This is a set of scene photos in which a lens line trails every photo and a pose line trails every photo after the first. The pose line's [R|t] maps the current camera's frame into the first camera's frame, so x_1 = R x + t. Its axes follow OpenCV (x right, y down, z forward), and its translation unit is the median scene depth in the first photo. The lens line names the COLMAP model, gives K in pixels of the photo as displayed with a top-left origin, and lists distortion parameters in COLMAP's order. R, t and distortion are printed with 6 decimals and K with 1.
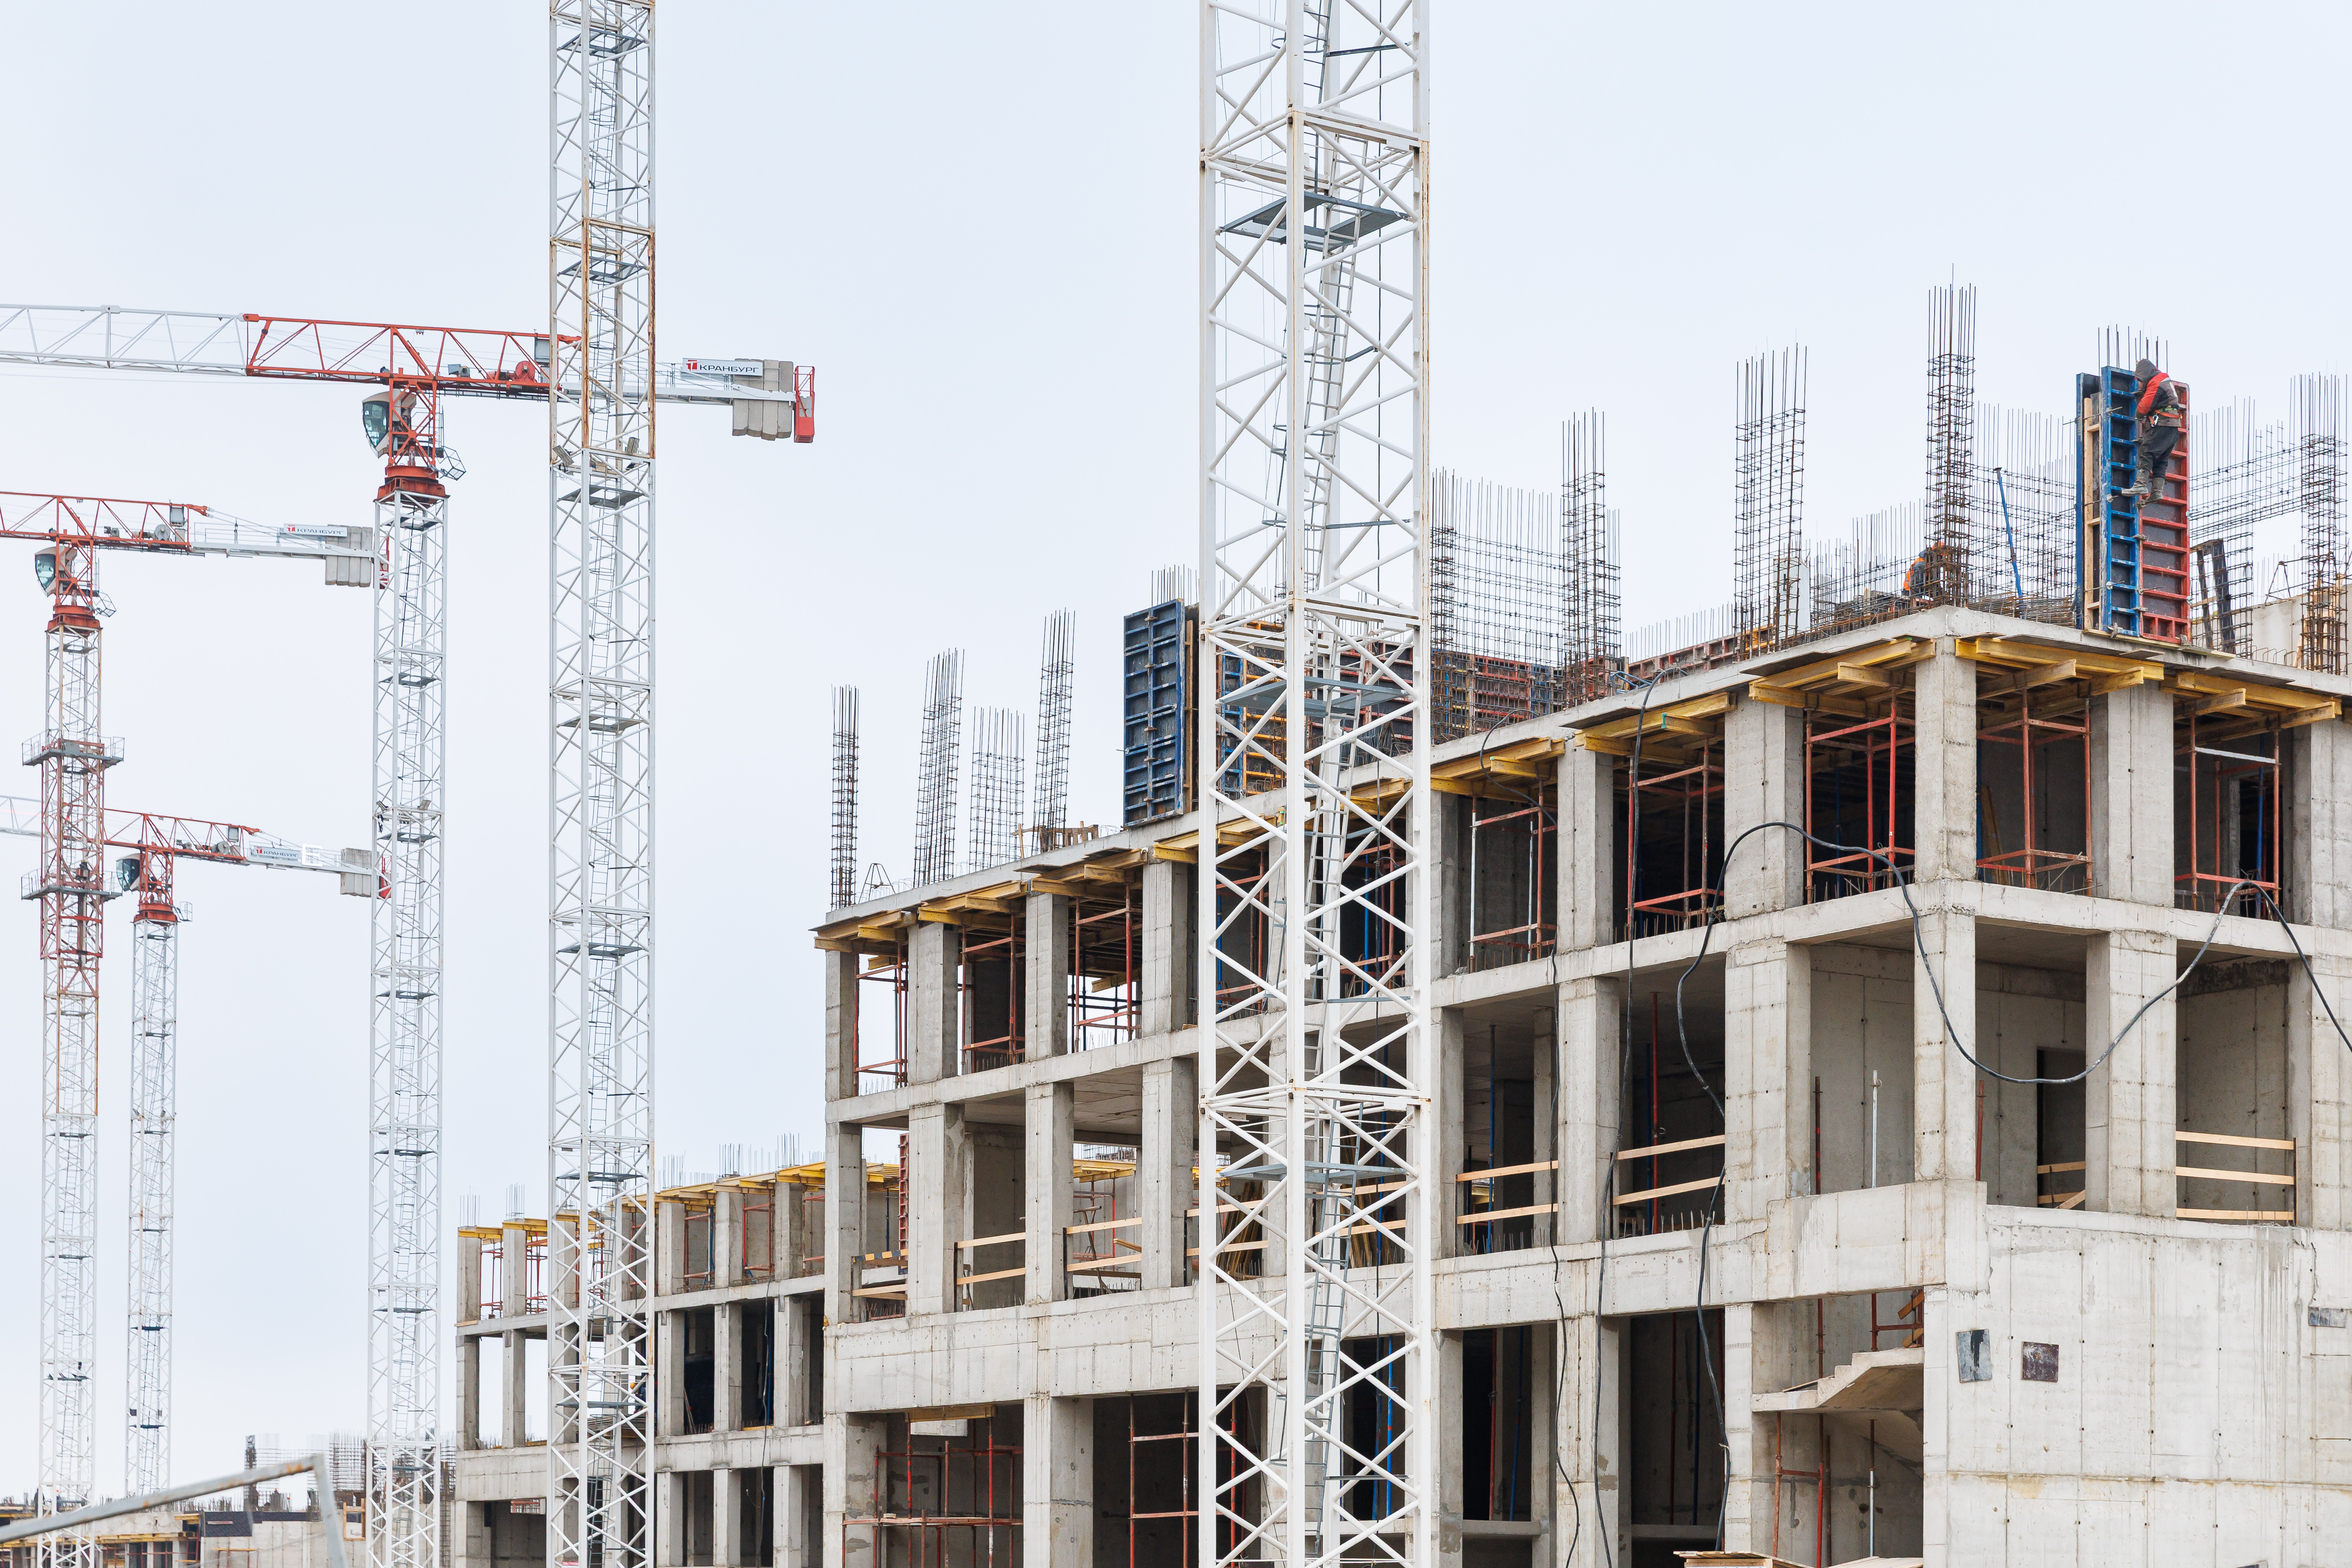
lens RADIAL K [[4511.7, 0, 1177.4], [0, 4511.7, 783.8], [0, 0, 1]] dist [-0.001352, 0.000000]
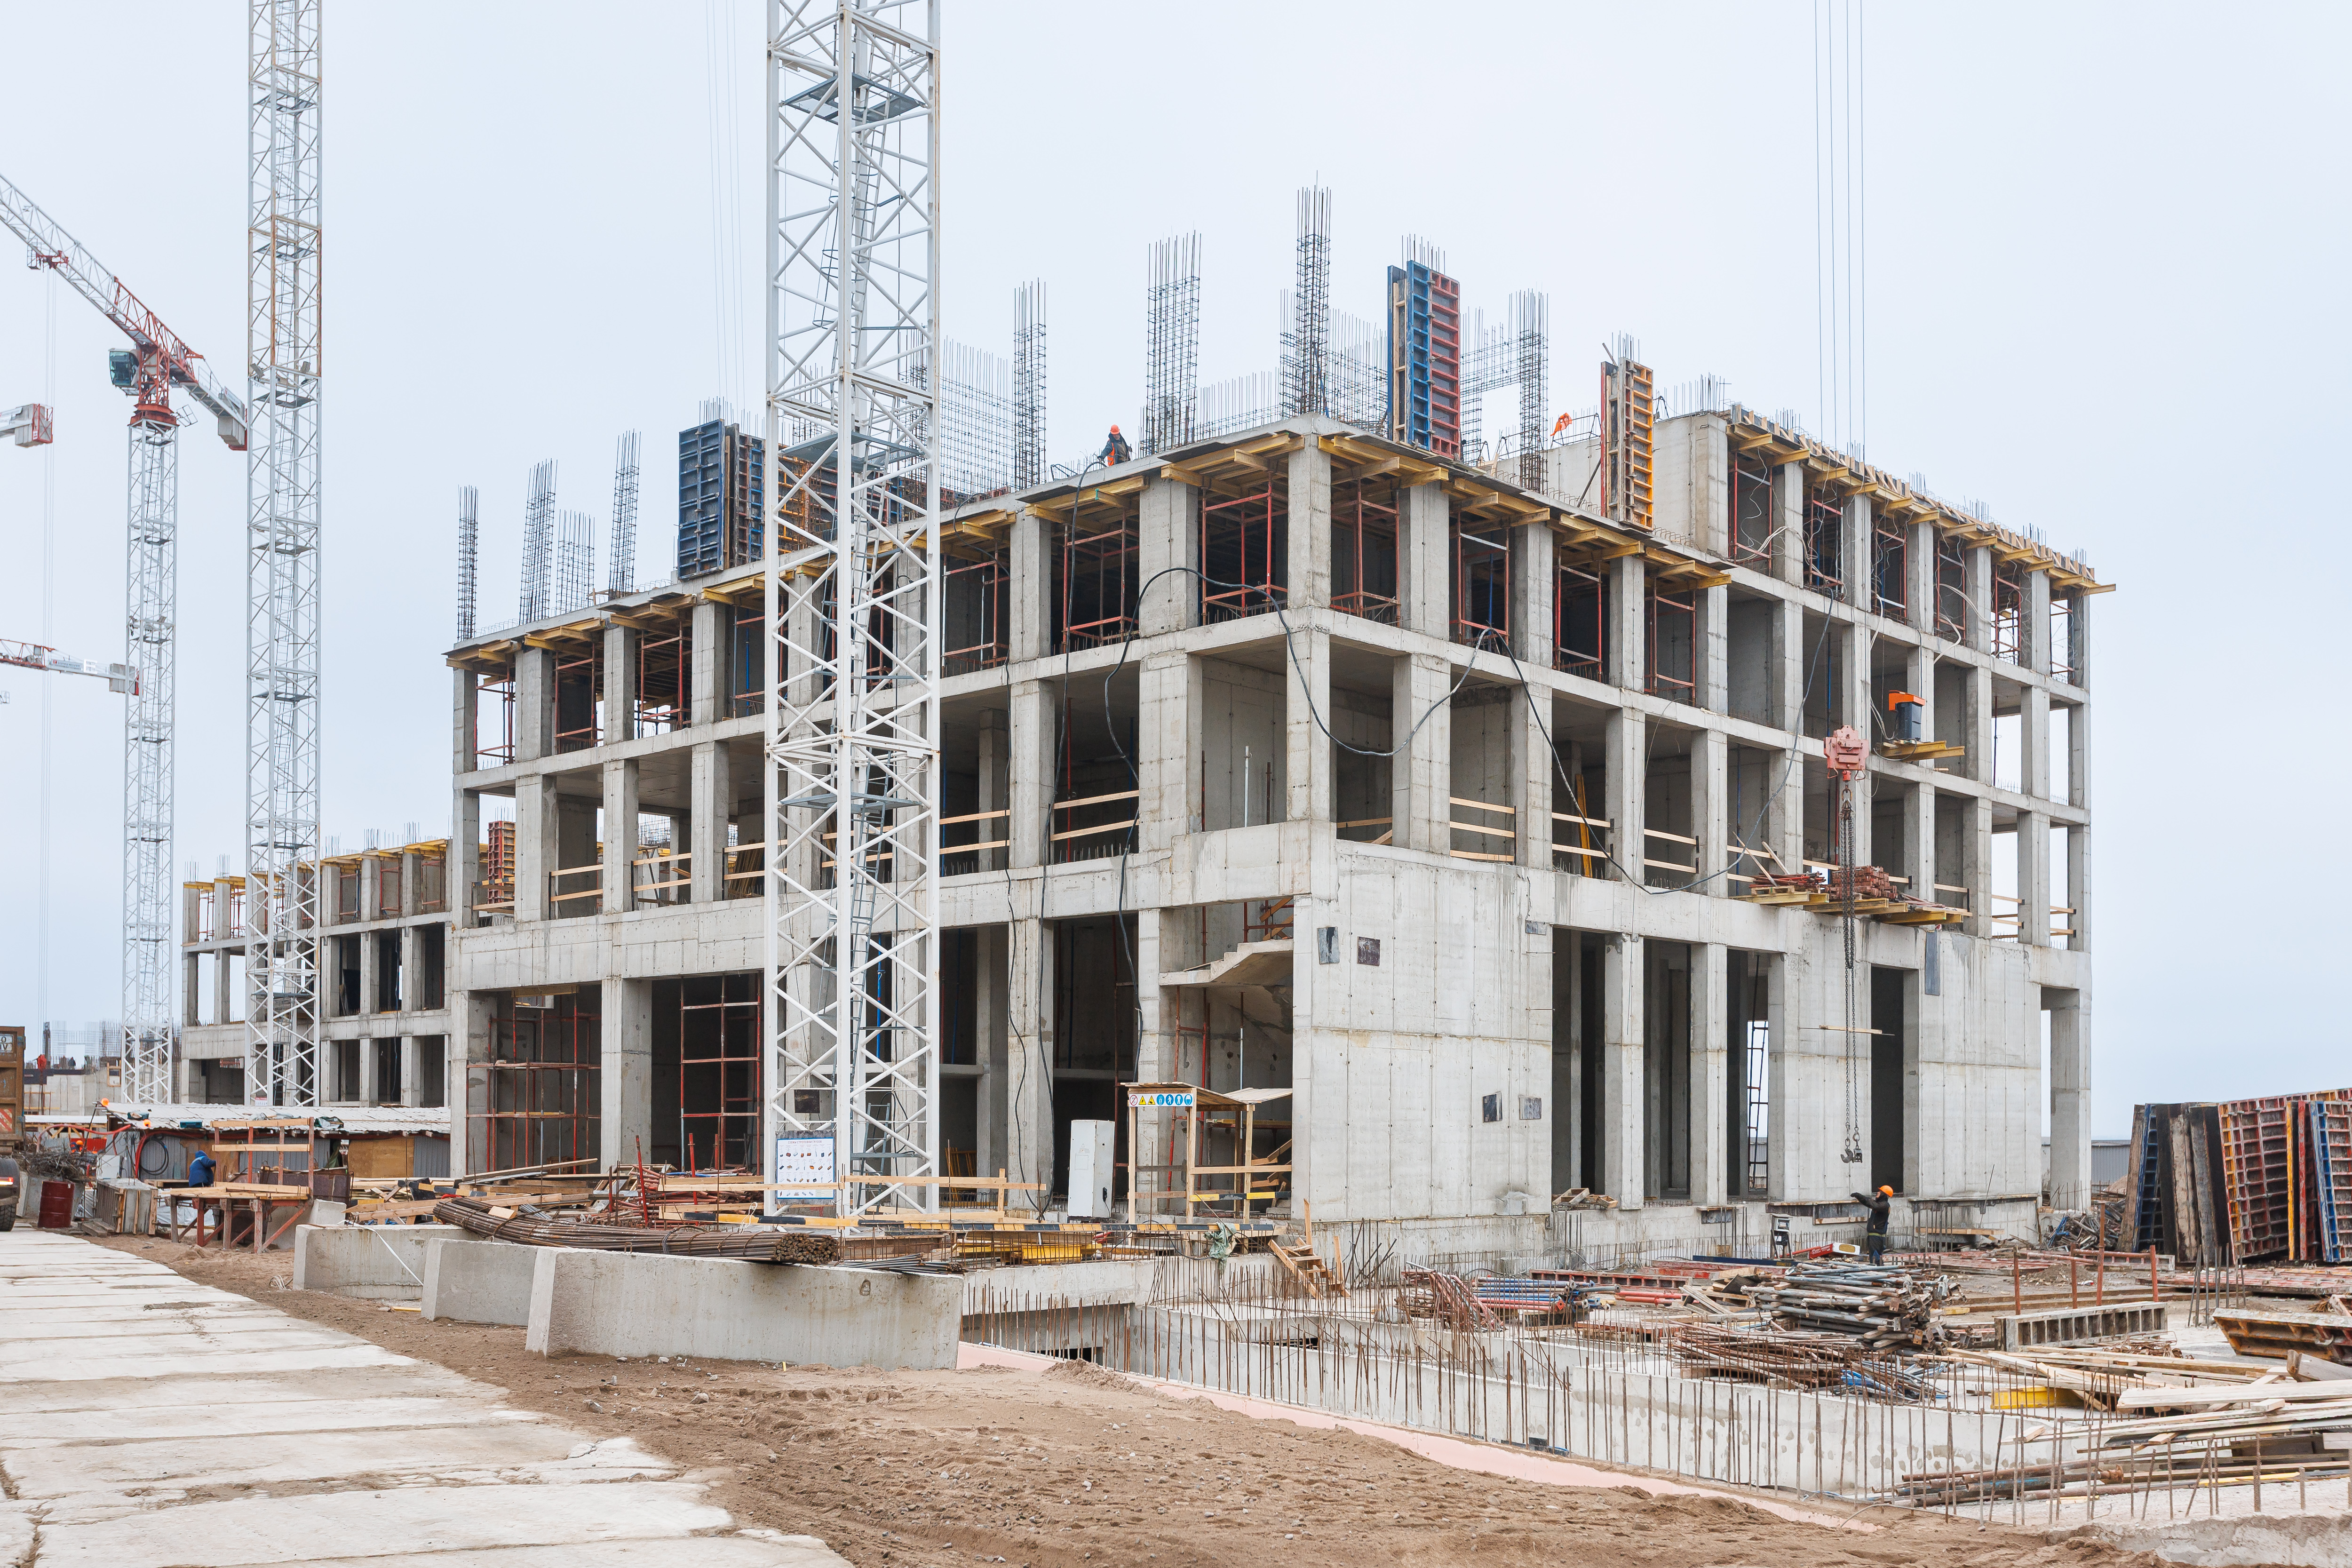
lens RADIAL K [[2397.2, 0, 1151.6], [0, 2397.2, 940.8], [0, 0, 1]] dist [-0.000743, 0.000000]
pose [[0.974964, 0.016246, 0.221769, -0.033601], [-0.038724, 0.994493, 0.097387, 0.045239], [-0.218966, -0.103536, 0.970224, 0.239890]]
